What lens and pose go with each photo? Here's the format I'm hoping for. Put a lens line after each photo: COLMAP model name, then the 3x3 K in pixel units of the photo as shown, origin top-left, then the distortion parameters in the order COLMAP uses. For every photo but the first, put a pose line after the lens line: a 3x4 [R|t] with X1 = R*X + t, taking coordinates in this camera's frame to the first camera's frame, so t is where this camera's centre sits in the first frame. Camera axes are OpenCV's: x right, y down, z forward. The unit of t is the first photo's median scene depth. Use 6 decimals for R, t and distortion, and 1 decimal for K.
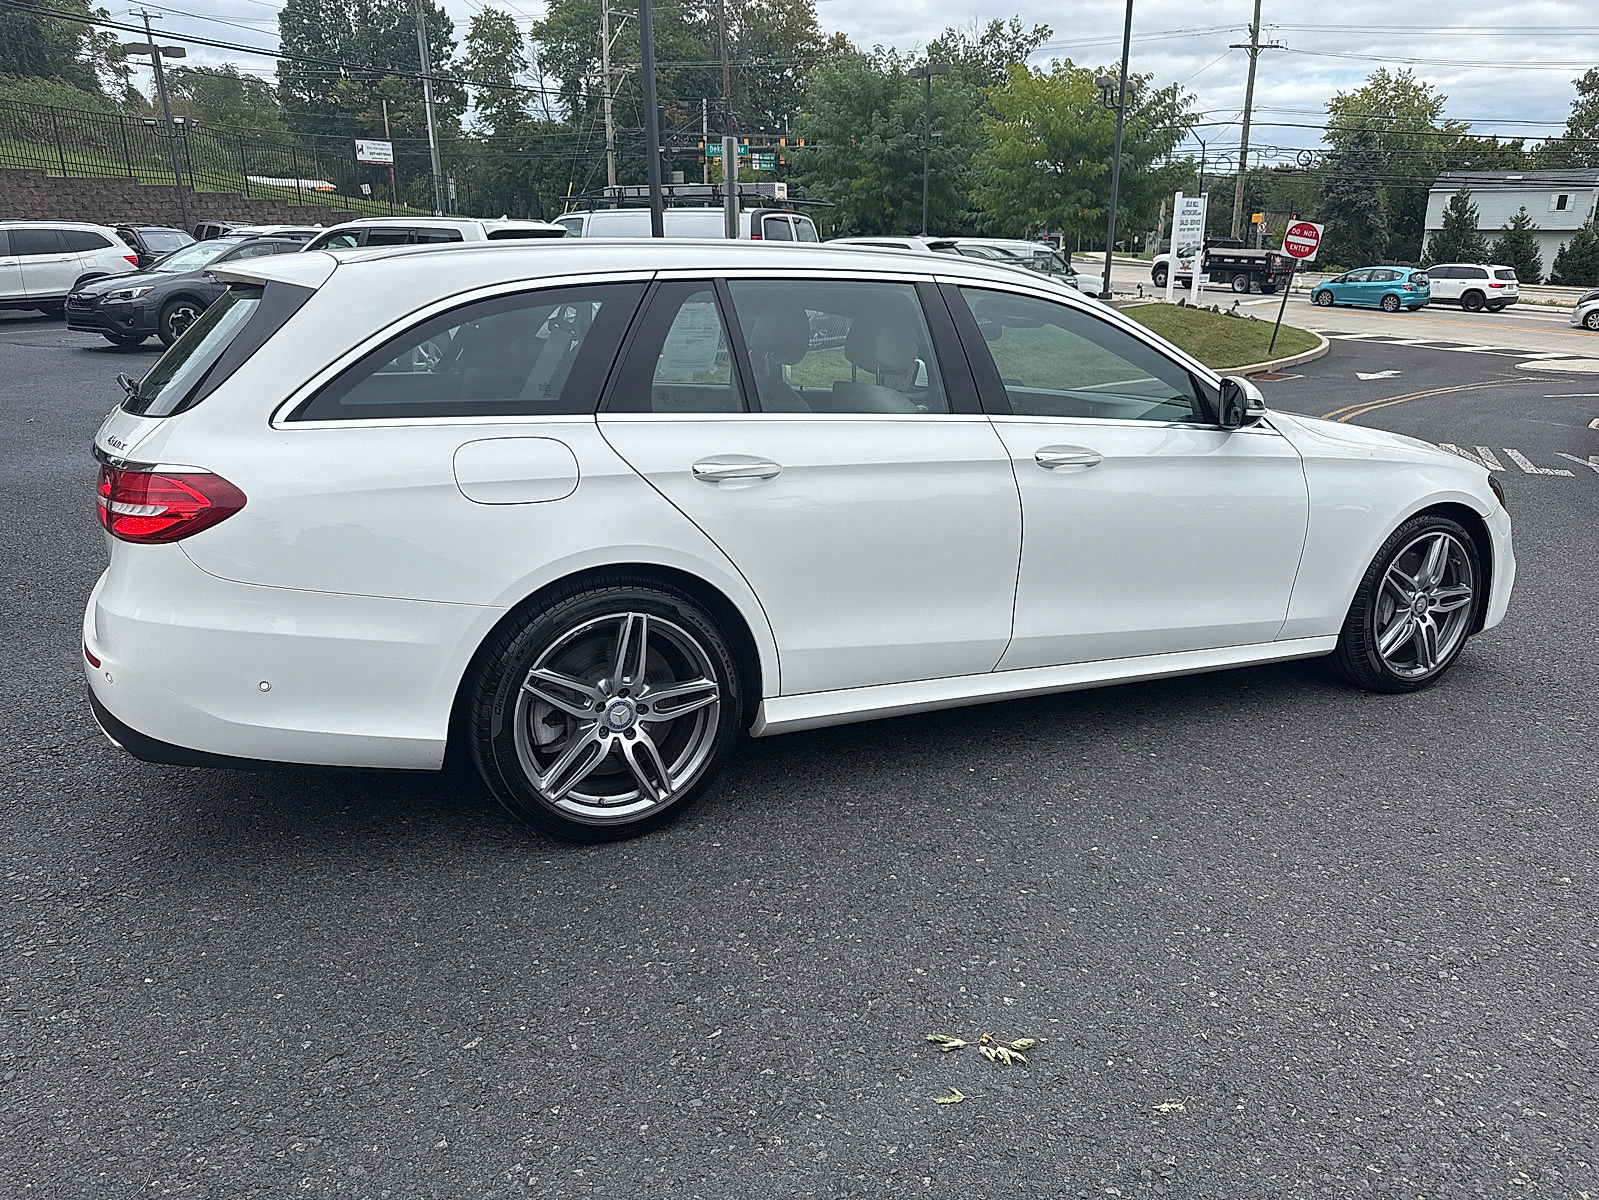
lens RADIAL K [[1131.3, 0, 799.4], [0, 1131.3, 598.6], [0, 0, 1]] dist [0.025855, -0.033313]
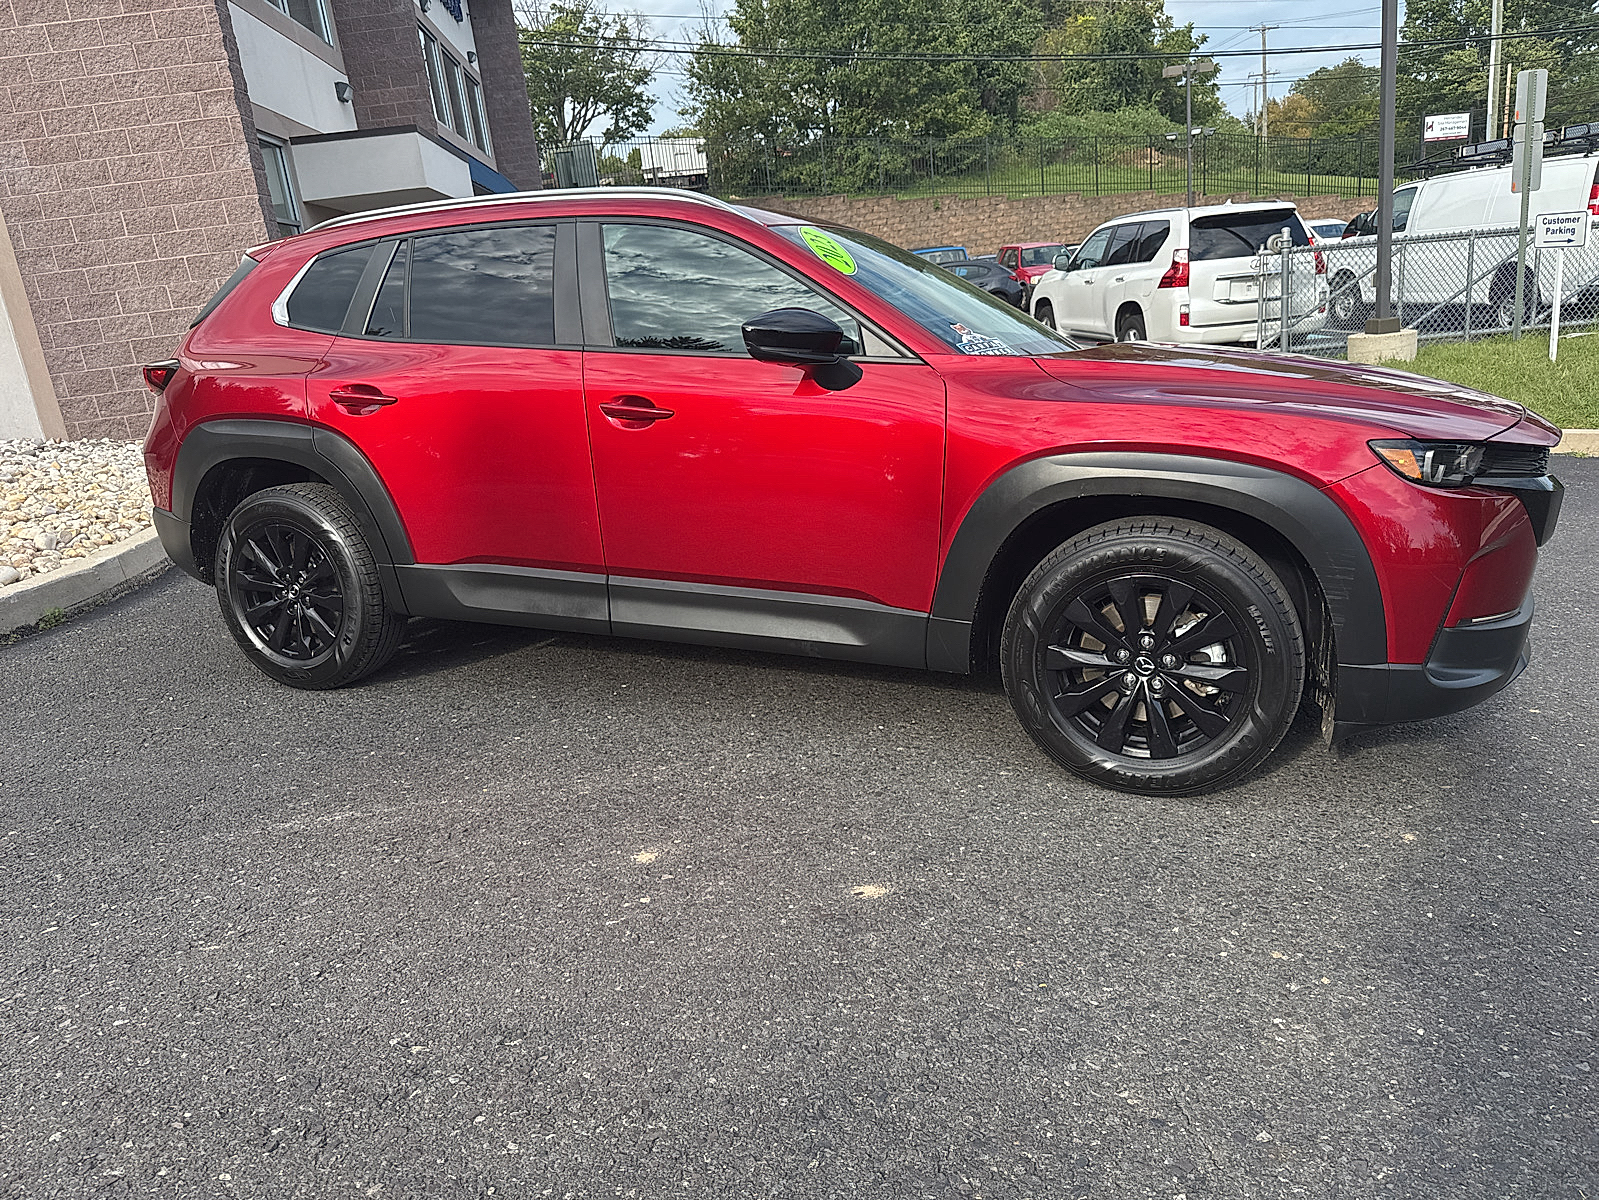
lens RADIAL K [[1135.7, 0, 799.1], [0, 1135.7, 601.3], [0, 0, 1]] dist [0.008030, -0.010584]
pose [[0.633576, 0.156460, -0.757695, 0.068574], [-0.150422, 0.985561, 0.077732, -0.003259], [0.758917, 0.064725, 0.647963, 0.022420]]
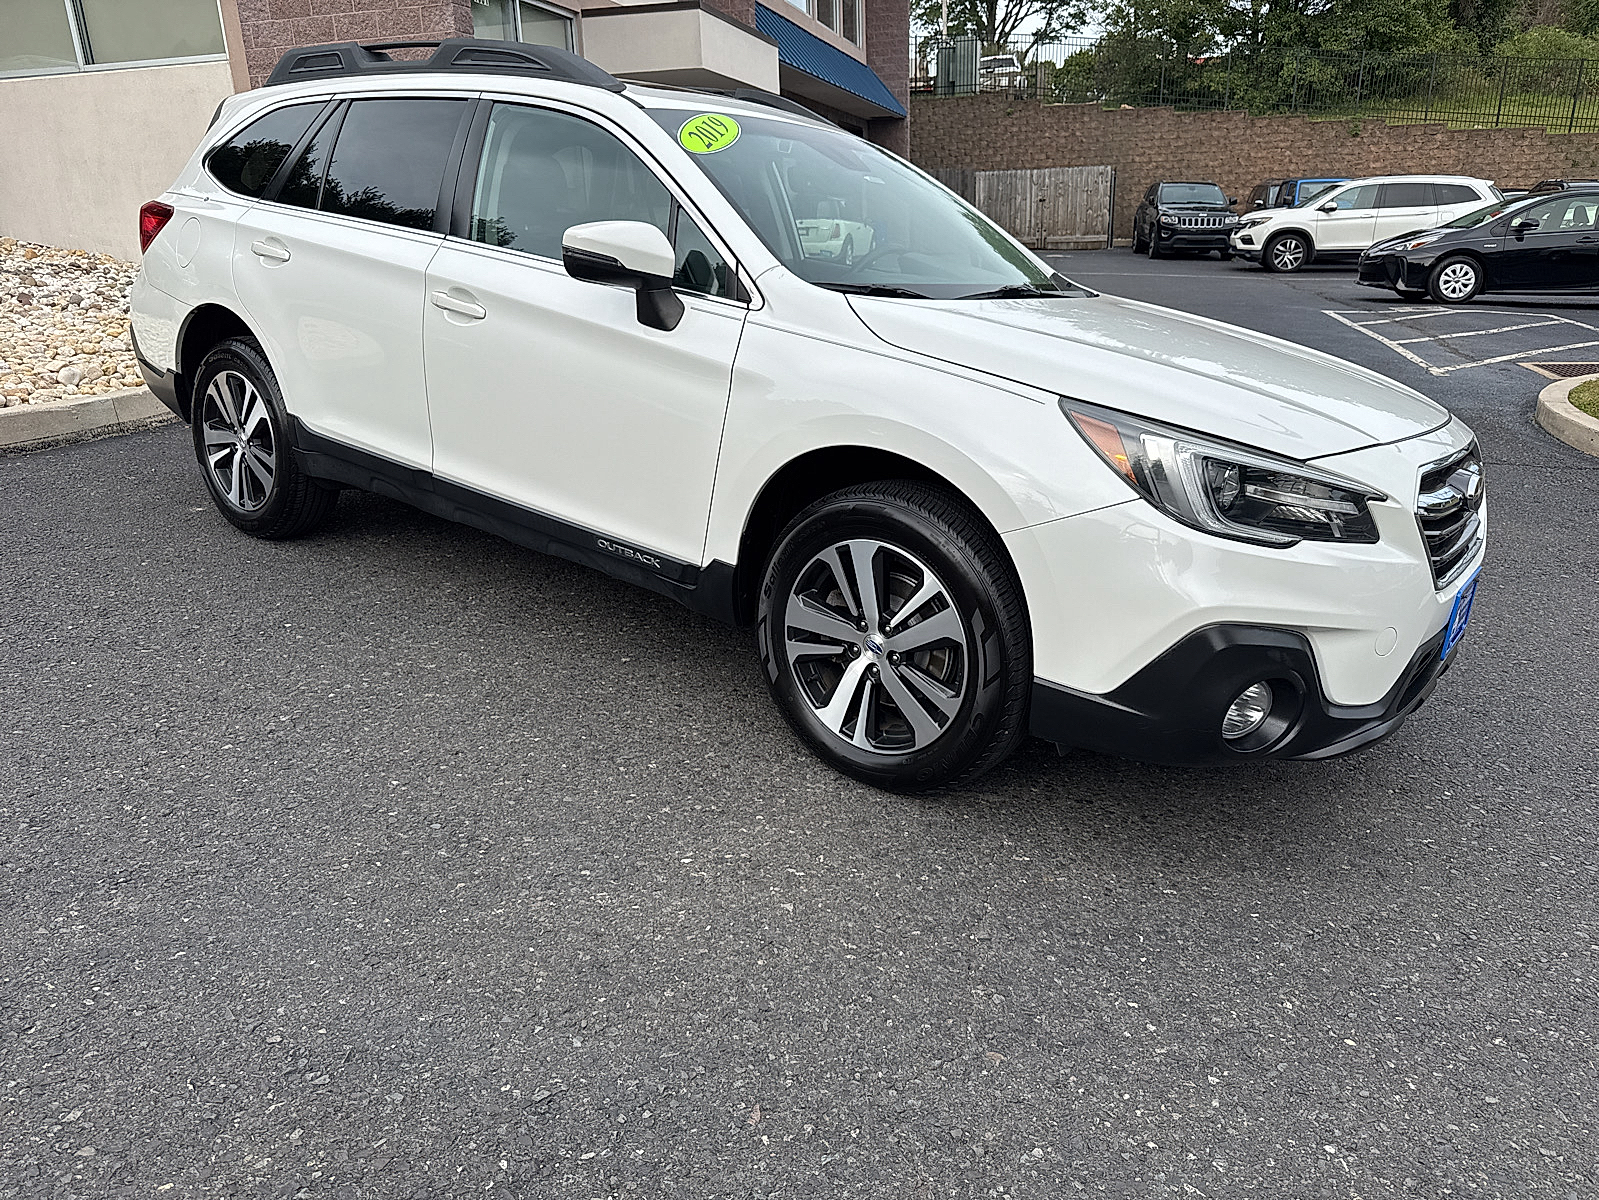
lens RADIAL K [[1137.9, 0, 798.3], [0, 1137.9, 603.8], [0, 0, 1]] dist [0.003420, -0.006745]
pose [[0.335281, 0.306072, -0.891014, 0.072150], [-0.281988, 0.935001, 0.215073, -0.012707], [0.898927, 0.179146, 0.399796, 0.059968]]
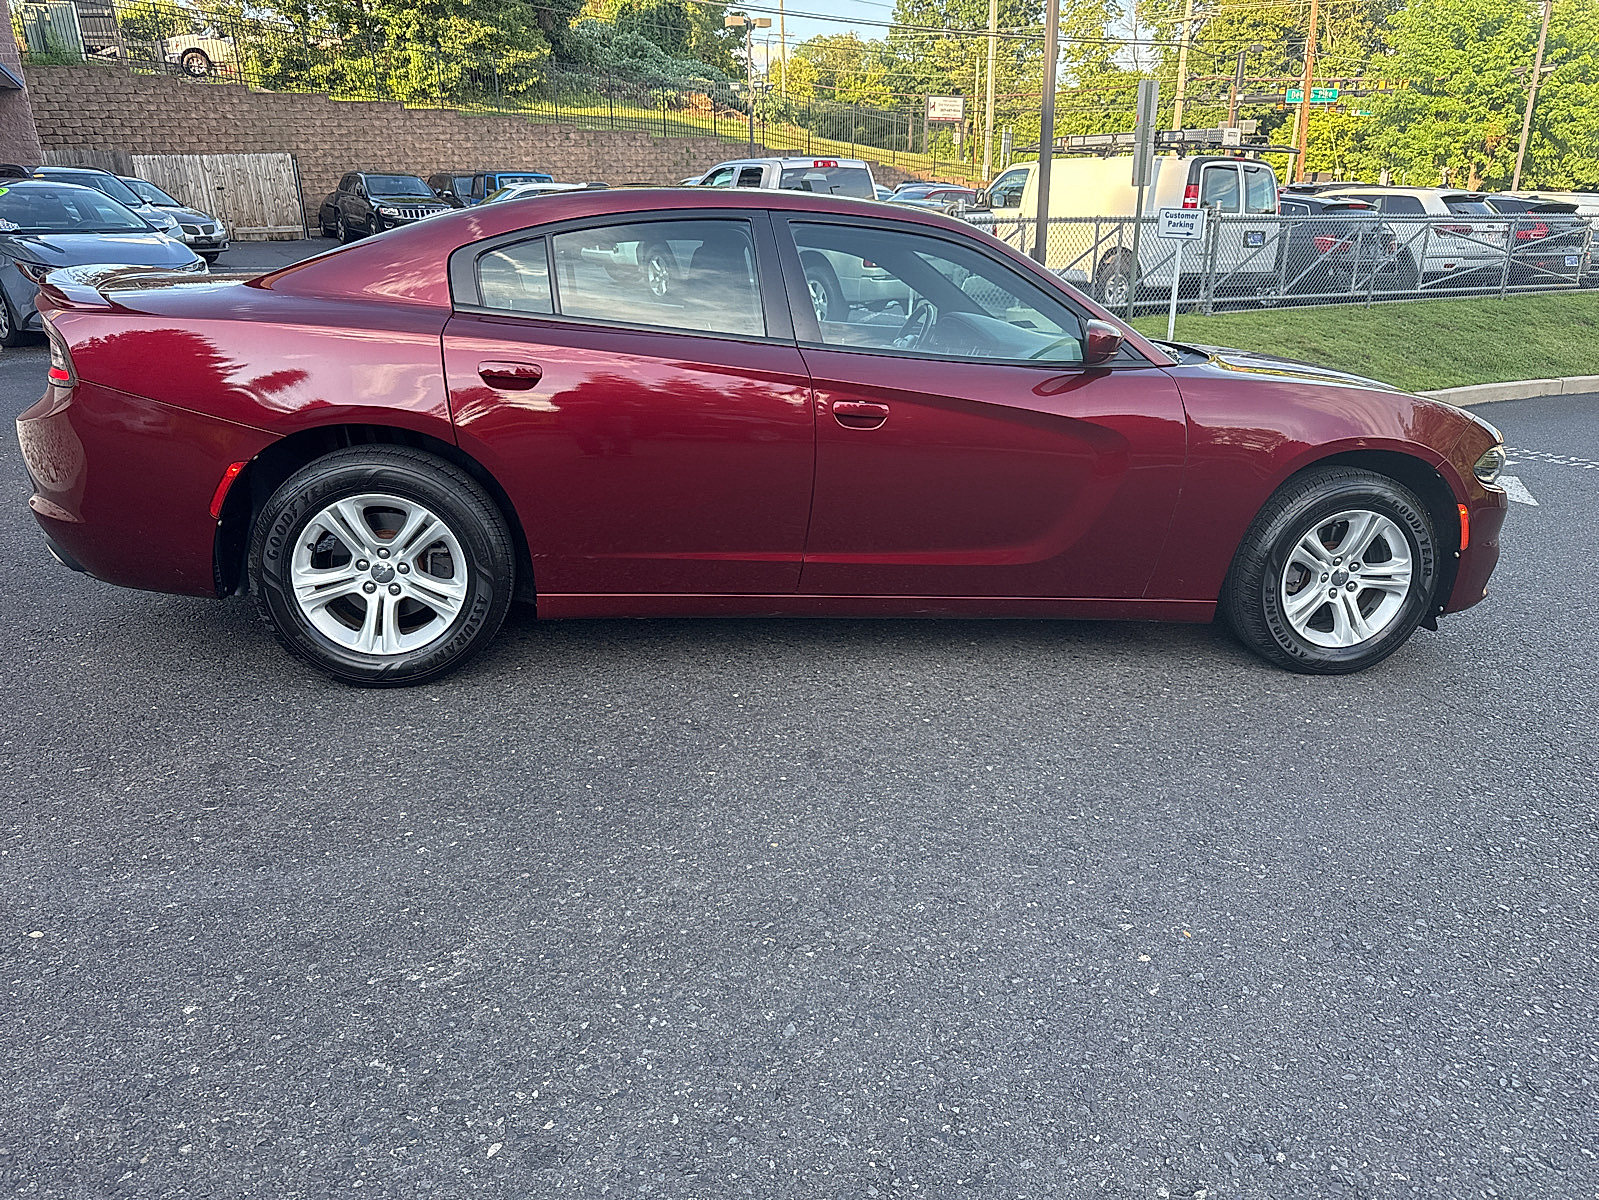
lens RADIAL K [[1133.2, 0, 804.6], [0, 1133.2, 594.5], [0, 0, 1]] dist [0.007615, -0.008029]
pose [[0.888411, 0.157617, -0.431140, 0.038157], [-0.143546, 0.987492, 0.065218, -0.000924], [0.436027, 0.003948, 0.899925, 0.006330]]
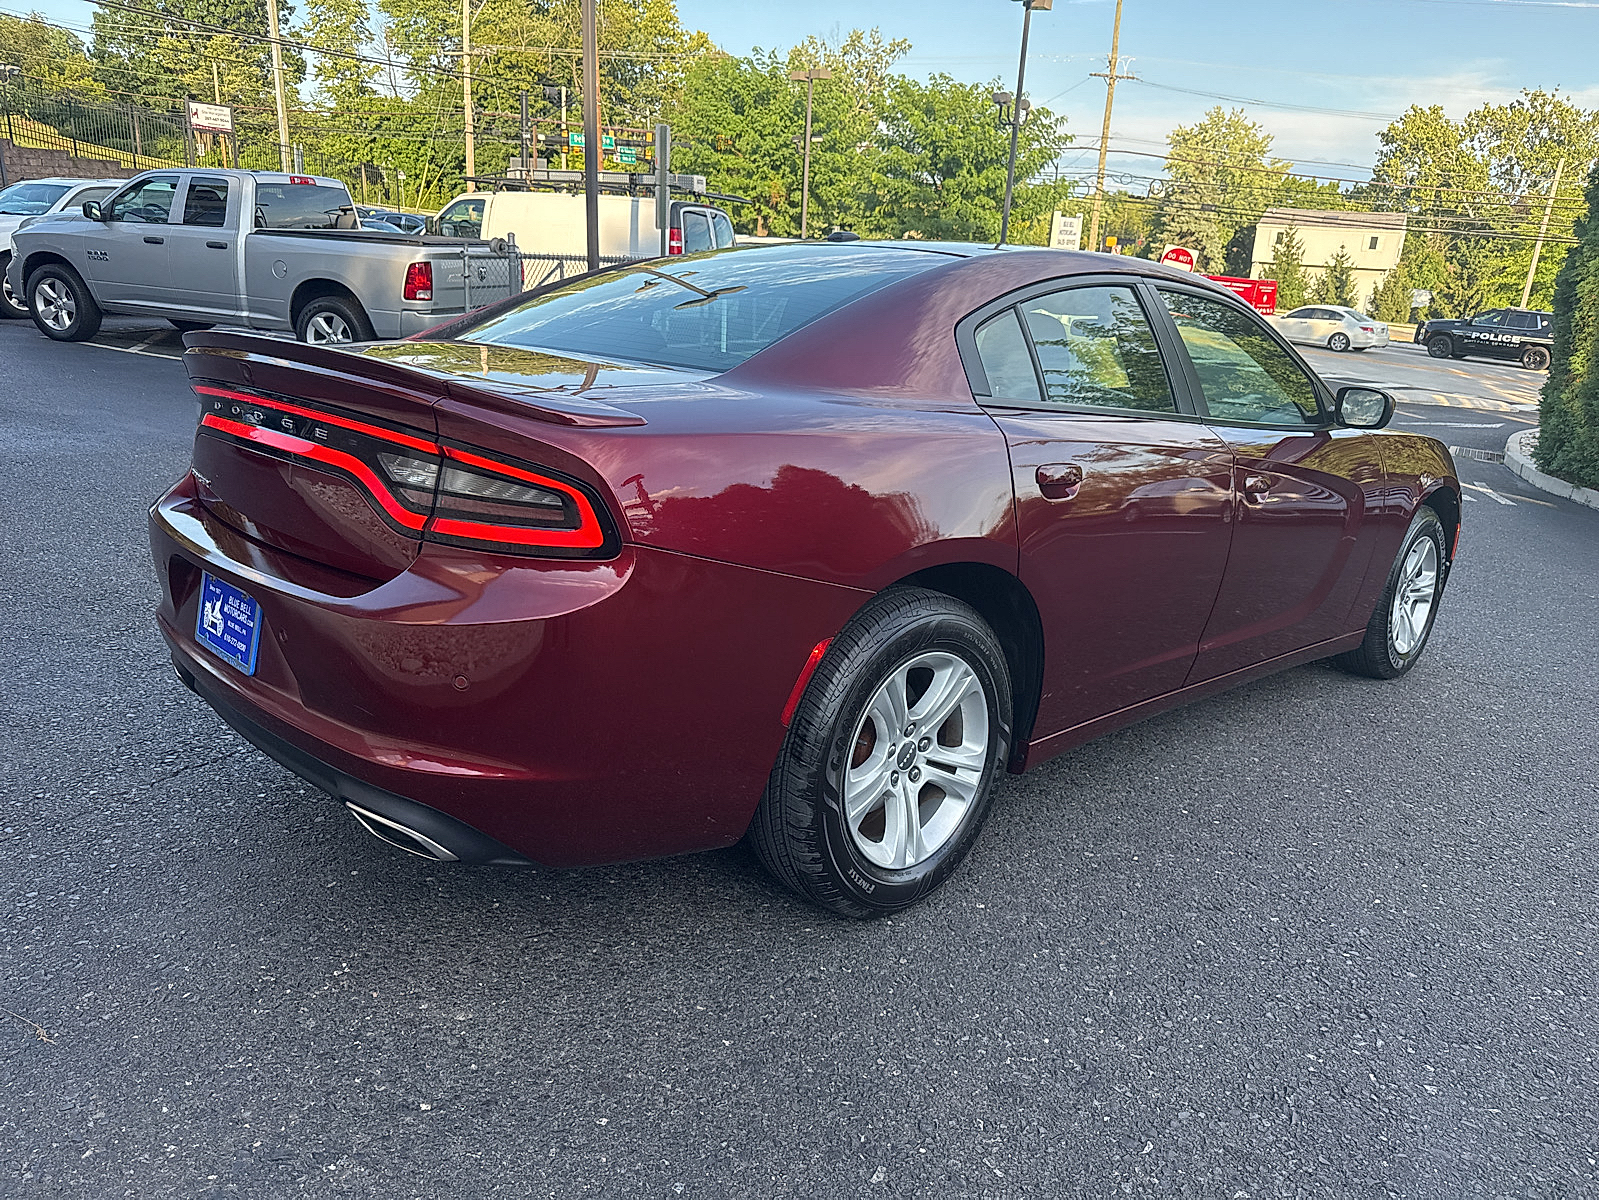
lens RADIAL K [[1127.9, 0, 797.0], [0, 1127.9, 610.6], [0, 0, 1]] dist [0.025141, -0.030464]
pose [[0.990919, 0.013346, 0.133793, -0.017329], [-0.014531, 0.999863, 0.007886, -0.000909], [-0.133669, -0.009759, 0.990978, 0.007422]]
